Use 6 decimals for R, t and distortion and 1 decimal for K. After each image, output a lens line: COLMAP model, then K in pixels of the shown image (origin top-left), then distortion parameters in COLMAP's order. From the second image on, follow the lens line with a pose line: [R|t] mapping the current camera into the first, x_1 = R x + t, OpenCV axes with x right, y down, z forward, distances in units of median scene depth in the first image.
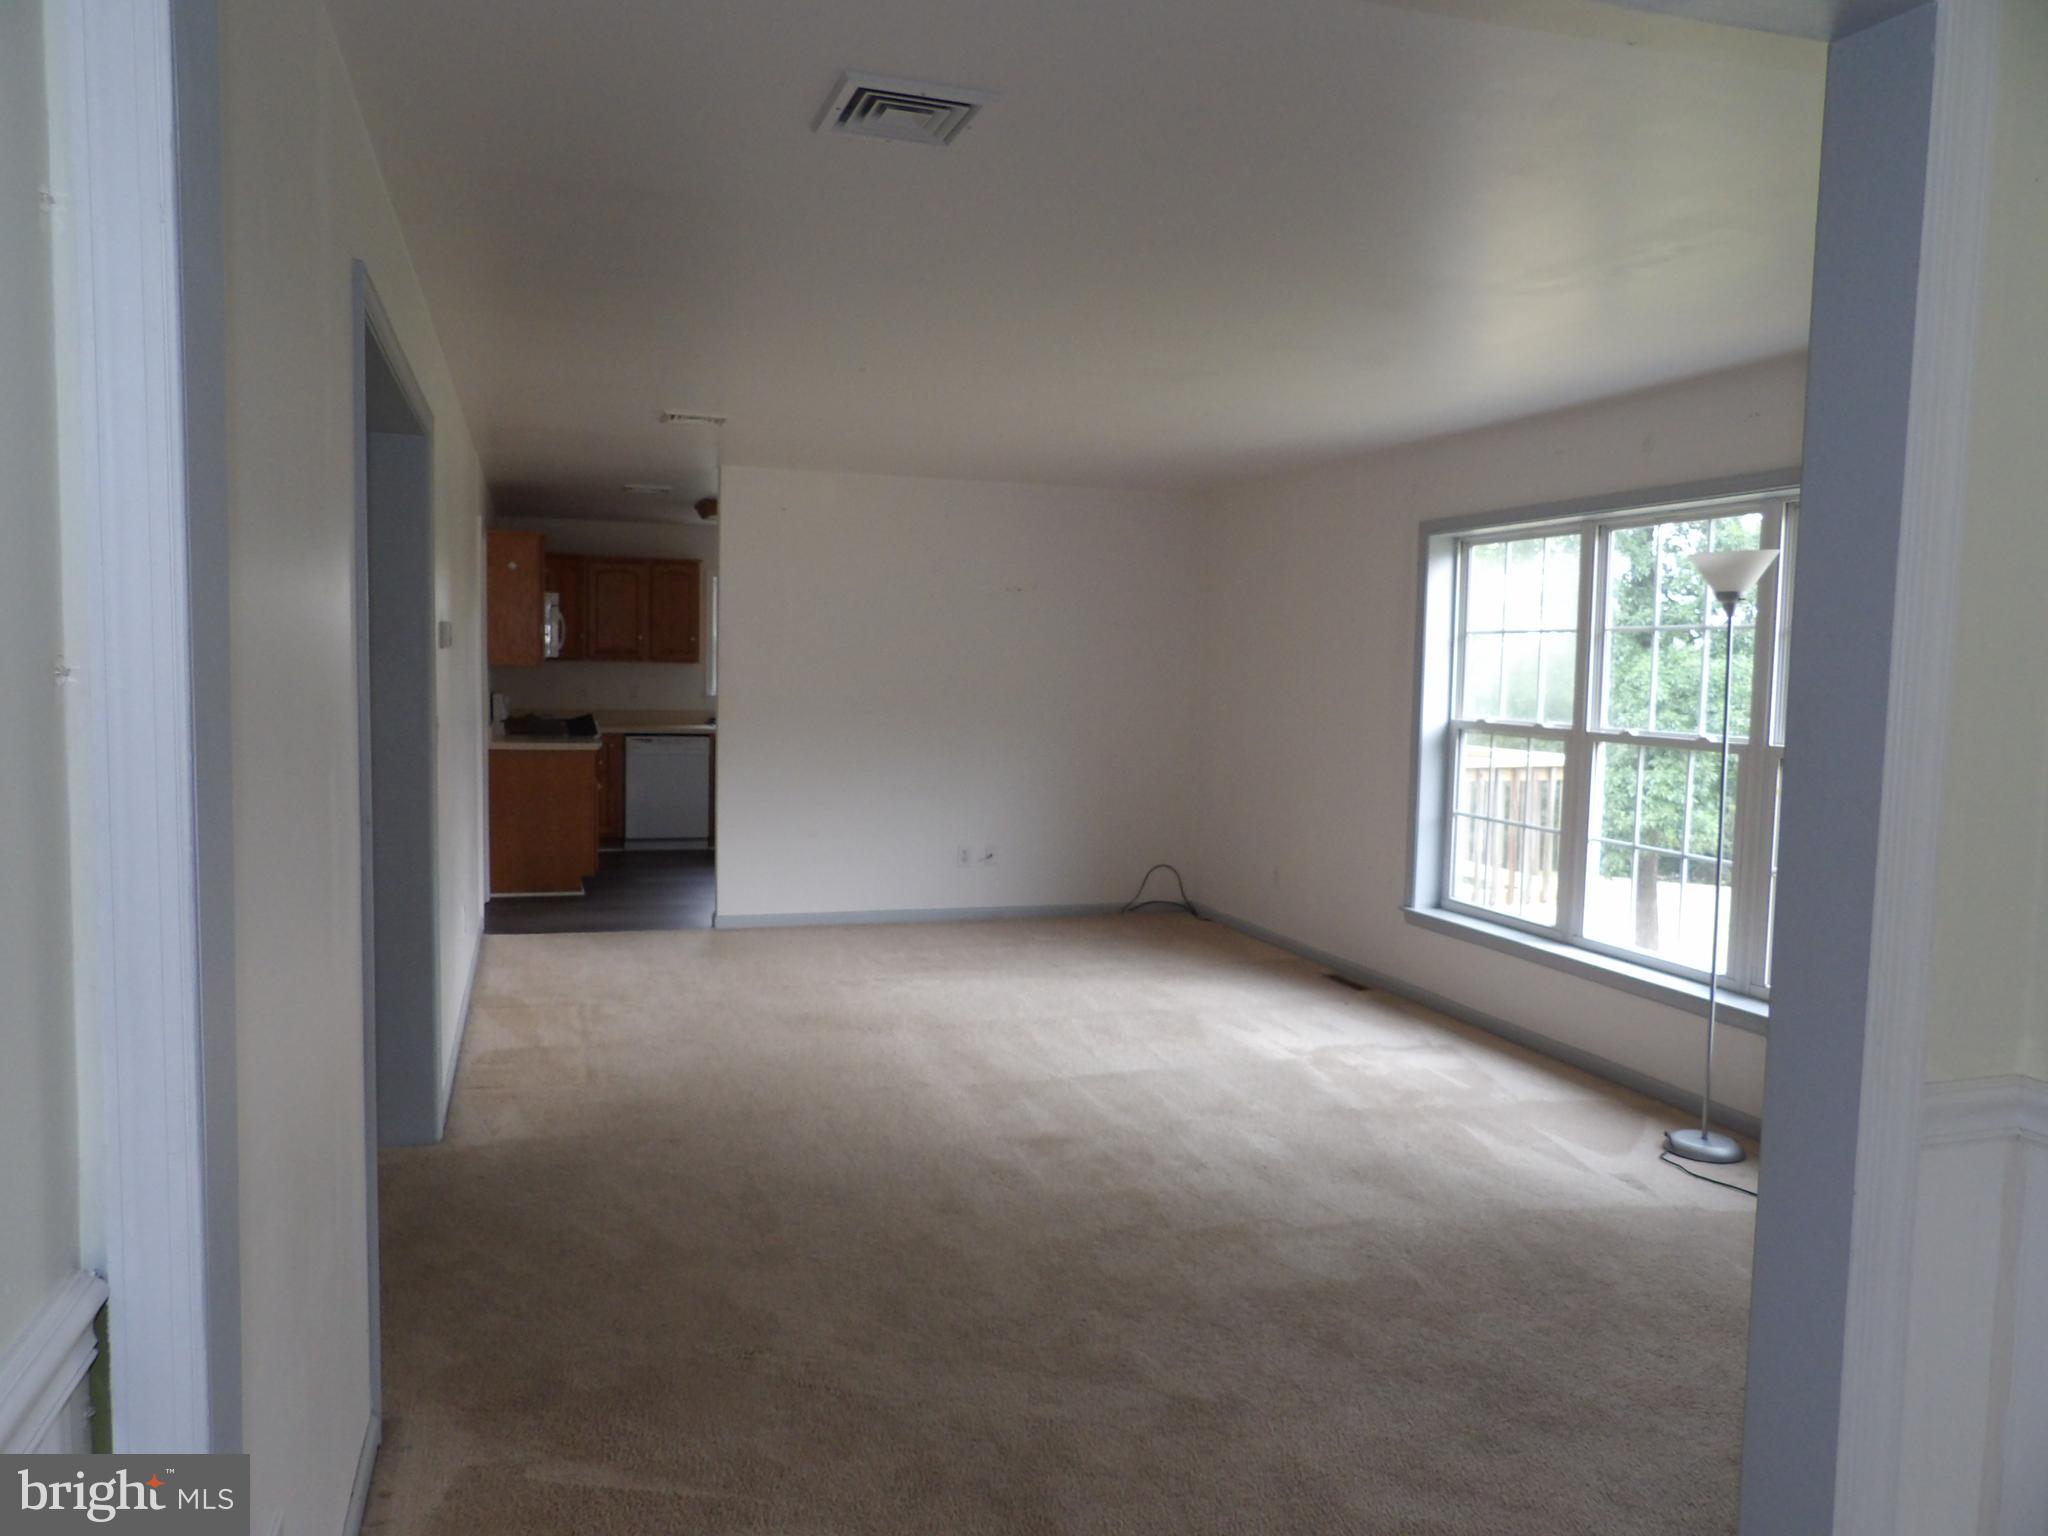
lens RADIAL K [[1481.1, 0, 1024.0], [0, 1481.1, 768.0], [0, 0, 1]] dist [0.002482, 0.003466]
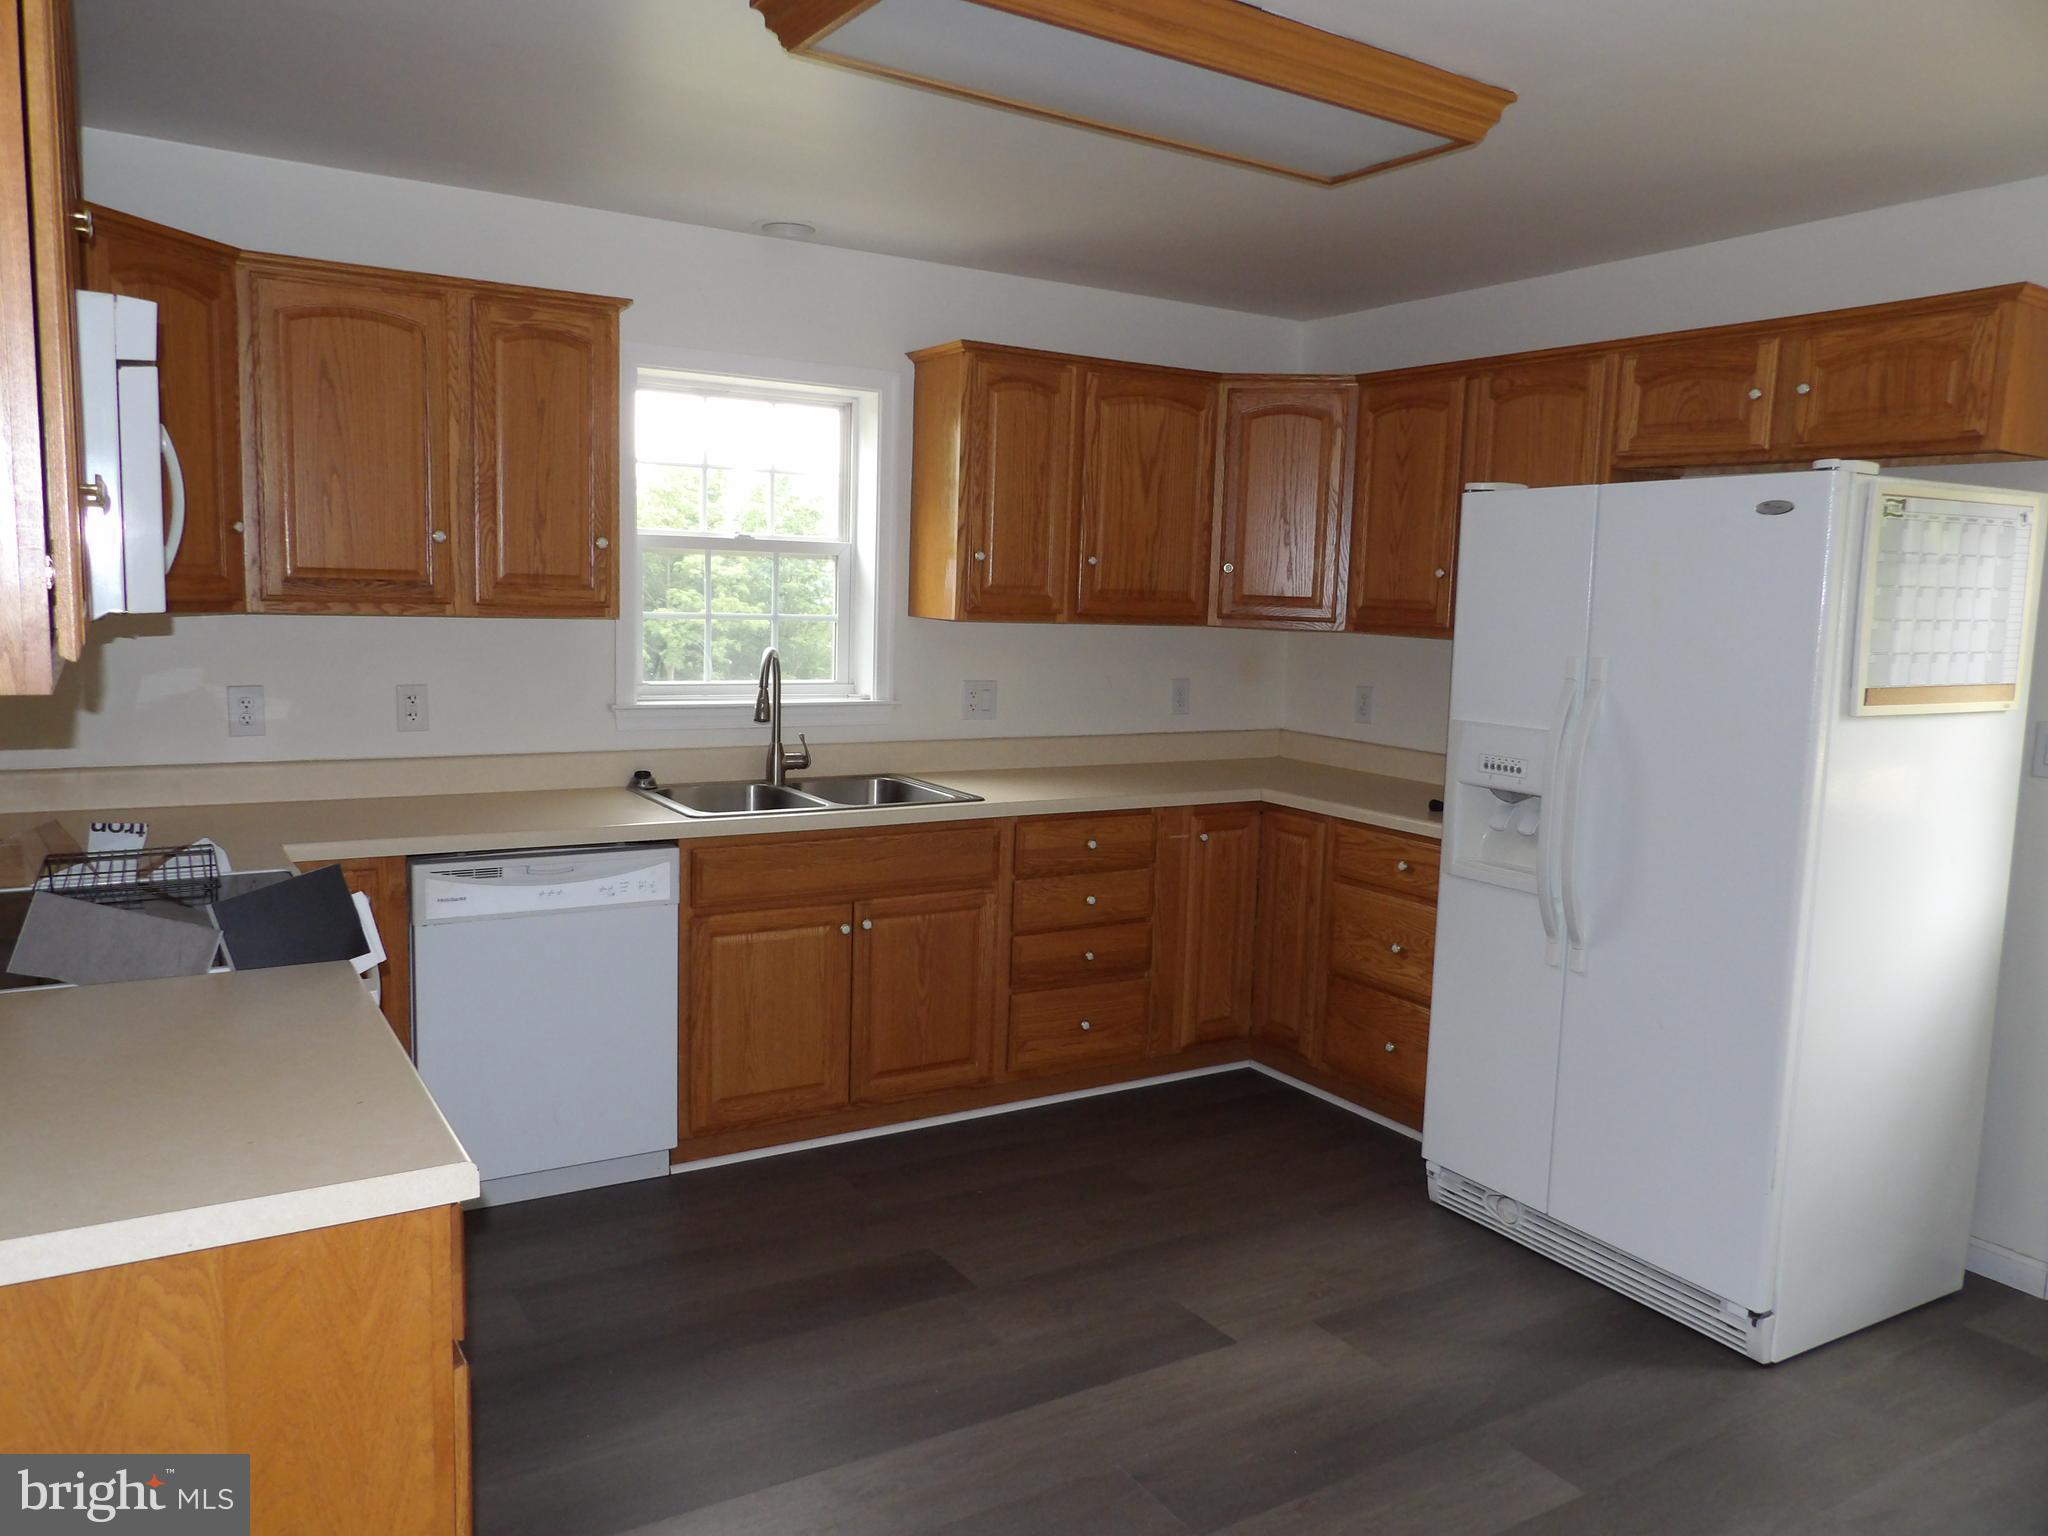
lens RADIAL K [[1481.1, 0, 1024.0], [0, 1481.1, 768.0], [0, 0, 1]] dist [0.002482, 0.003466]
pose [[0.971078, -0.024976, 0.237451, -0.218749], [0.011659, 0.998287, 0.057326, -0.056745], [-0.238477, -0.052900, 0.969706, 0.678439]]
